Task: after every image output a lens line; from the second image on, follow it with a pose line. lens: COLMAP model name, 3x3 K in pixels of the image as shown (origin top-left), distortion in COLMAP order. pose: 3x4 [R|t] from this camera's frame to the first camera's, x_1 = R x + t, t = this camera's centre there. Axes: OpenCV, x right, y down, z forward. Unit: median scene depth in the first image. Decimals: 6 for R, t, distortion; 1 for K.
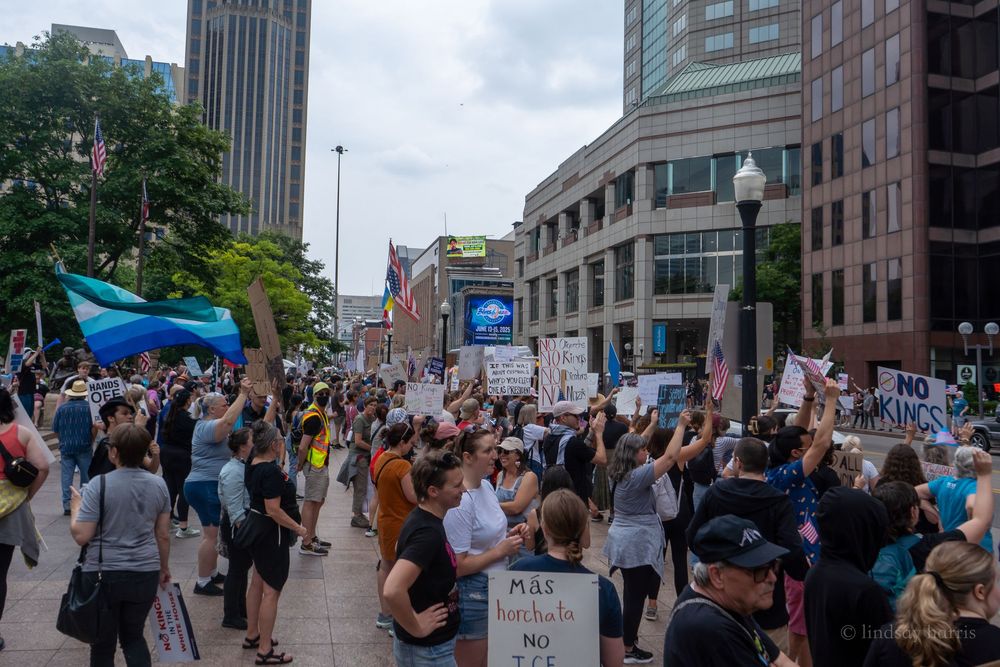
lens RADIAL K [[809.8, 0, 500.0], [0, 809.8, 333.5], [0, 0, 1]] dist [-0.008415, 0.001598]
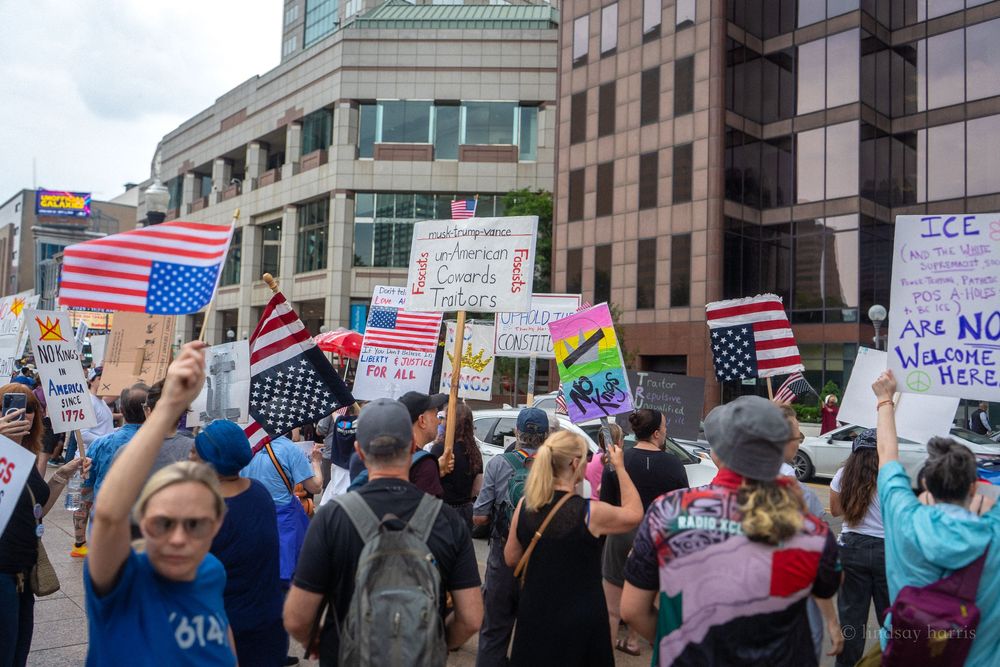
lens RADIAL K [[809.8, 0, 500.0], [0, 809.8, 333.5], [0, 0, 1]] dist [-0.008415, 0.001598]
pose [[0.889756, 0.036902, 0.454943, -0.040112], [-0.040460, 0.999179, -0.001916, 0.013417], [-0.454640, -0.016702, 0.890518, 0.226299]]
